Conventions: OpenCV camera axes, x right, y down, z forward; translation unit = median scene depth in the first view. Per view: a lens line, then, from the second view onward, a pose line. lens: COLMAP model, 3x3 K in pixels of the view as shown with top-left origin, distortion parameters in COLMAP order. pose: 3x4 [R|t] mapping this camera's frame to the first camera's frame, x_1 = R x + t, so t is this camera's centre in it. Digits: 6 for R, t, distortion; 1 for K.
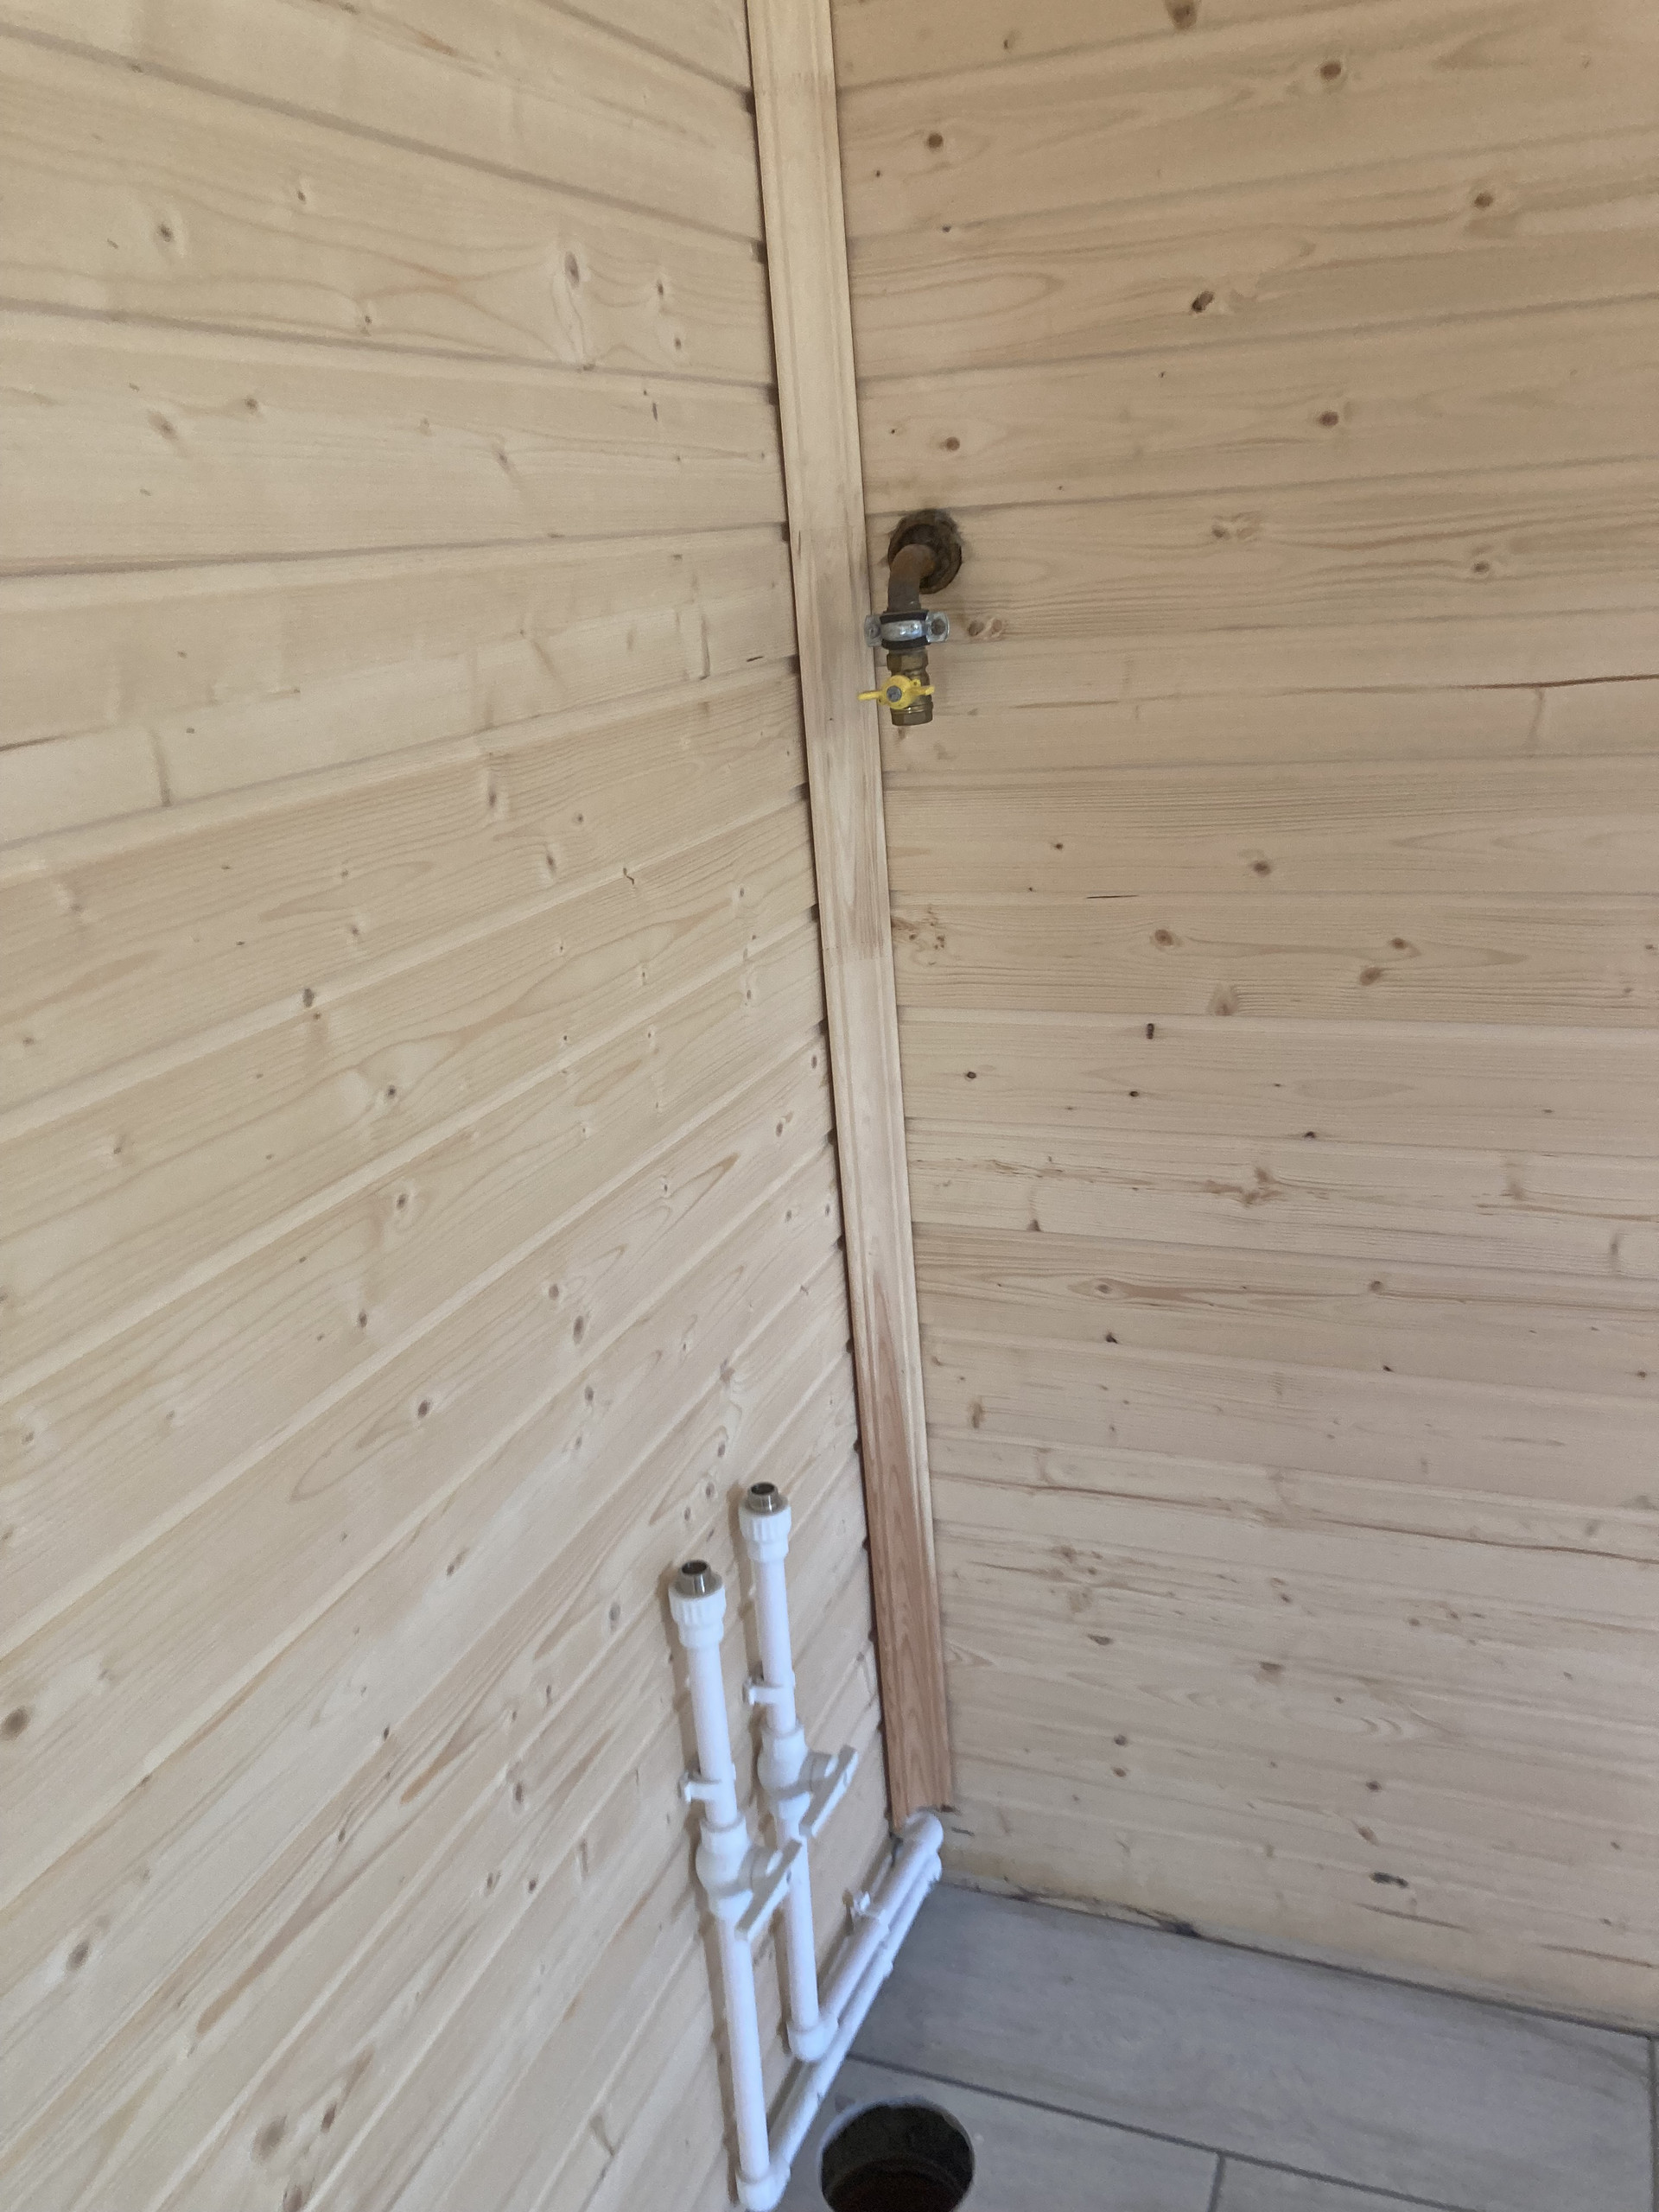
lens RADIAL K [[1811.5, 0, 842.1], [0, 1811.5, 1118.6], [0, 0, 1]] dist [0.035037, -0.028593]
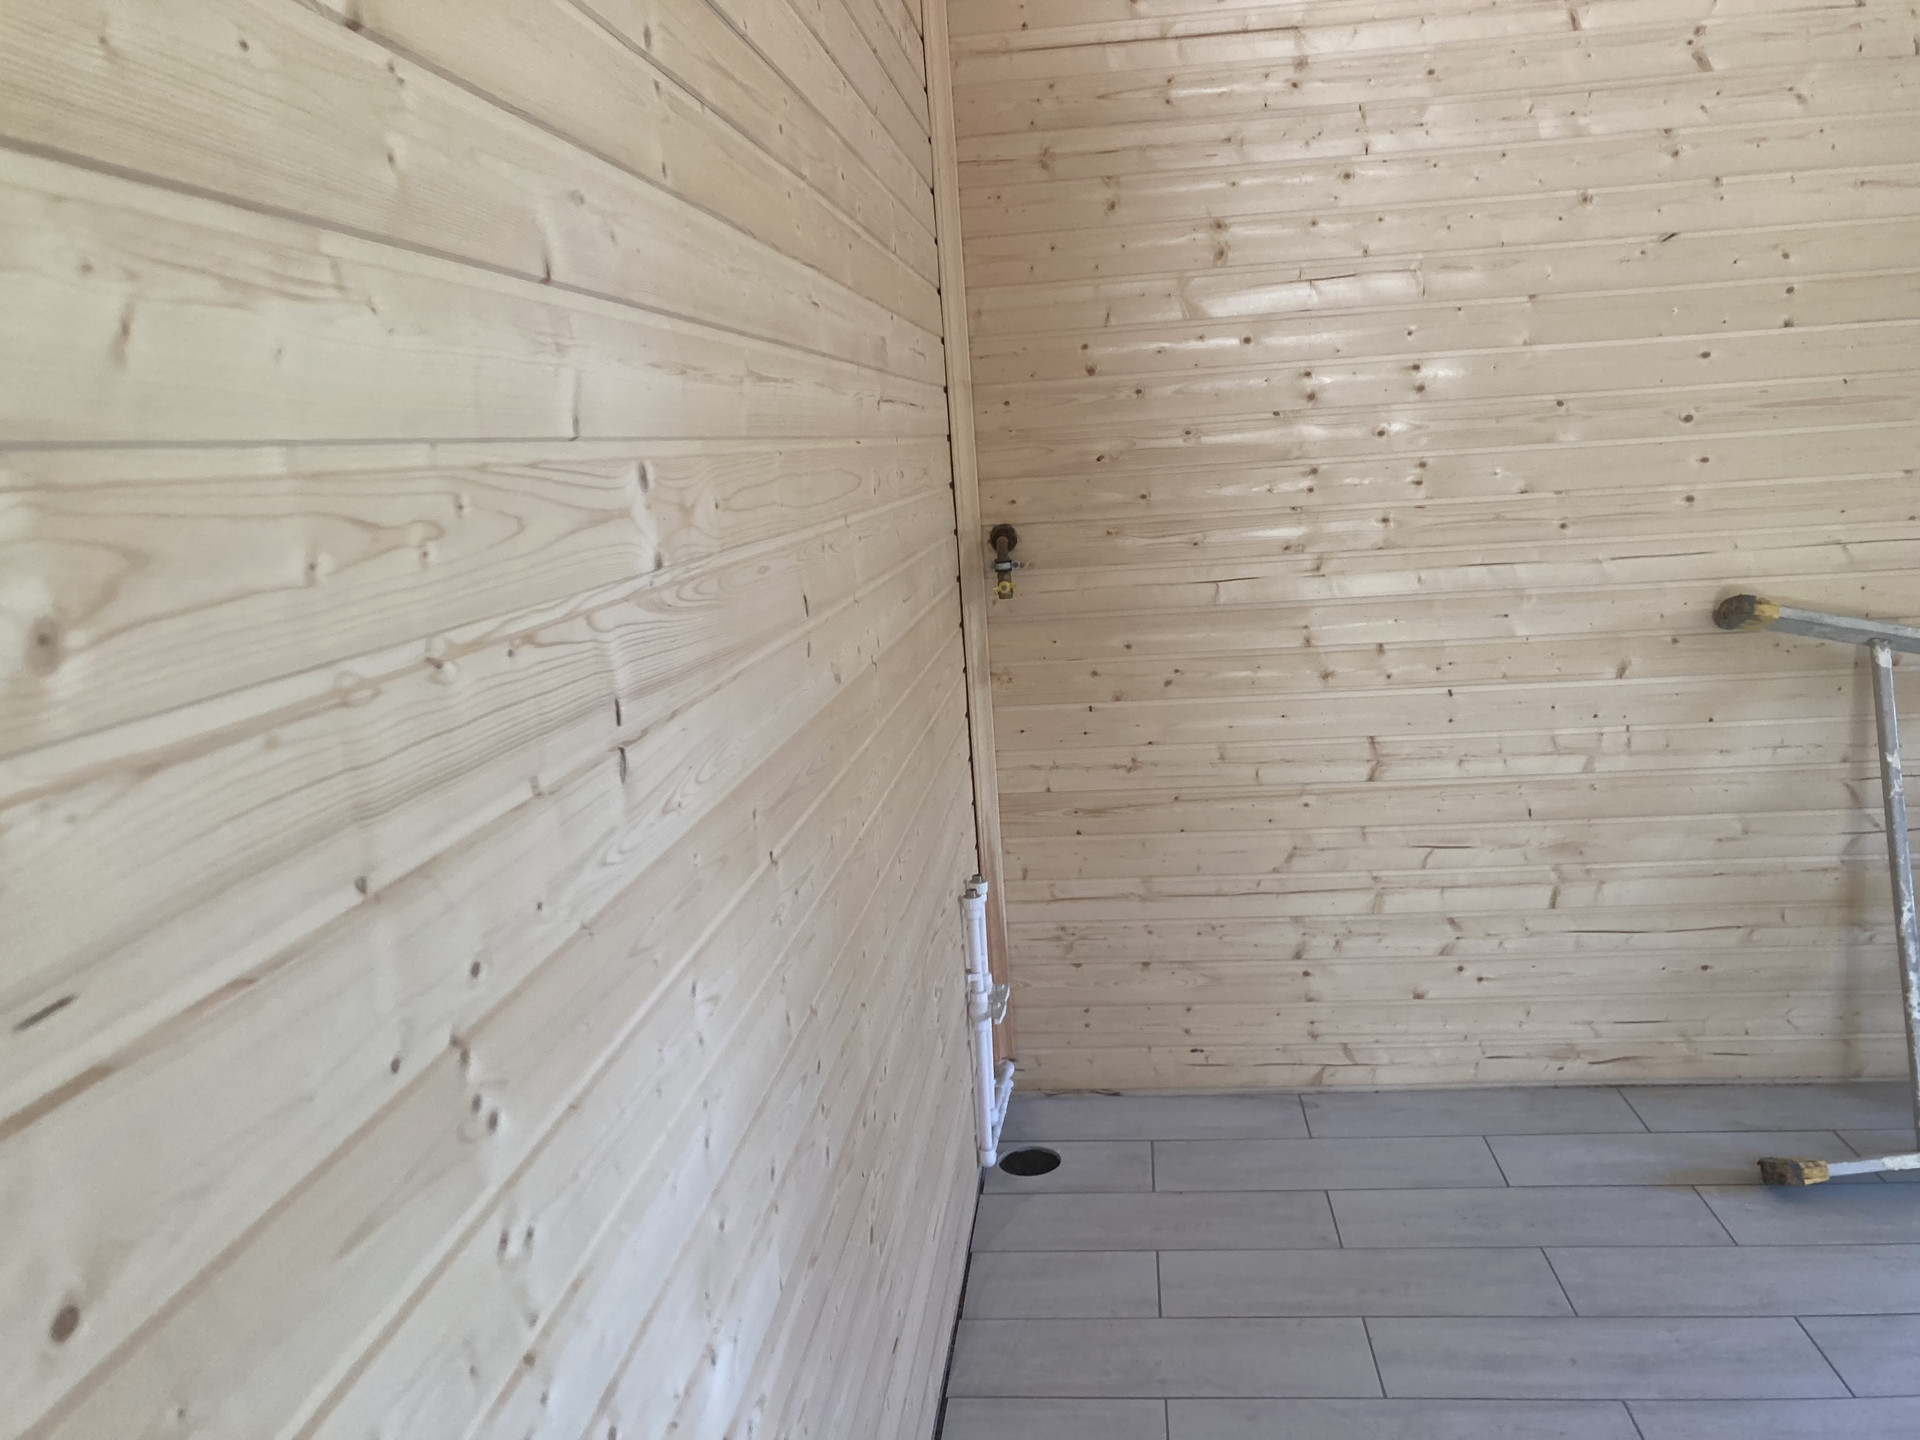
lens RADIAL K [[1572.4, 0, 951.5], [0, 1572.4, 715.6], [0, 0, 1]] dist [0.035037, -0.028593]
pose [[0.959947, -0.043872, 0.276725, -0.654168], [0.085709, 0.986300, -0.140951, 0.265035], [-0.266750, 0.159023, 0.950556, -1.127344]]
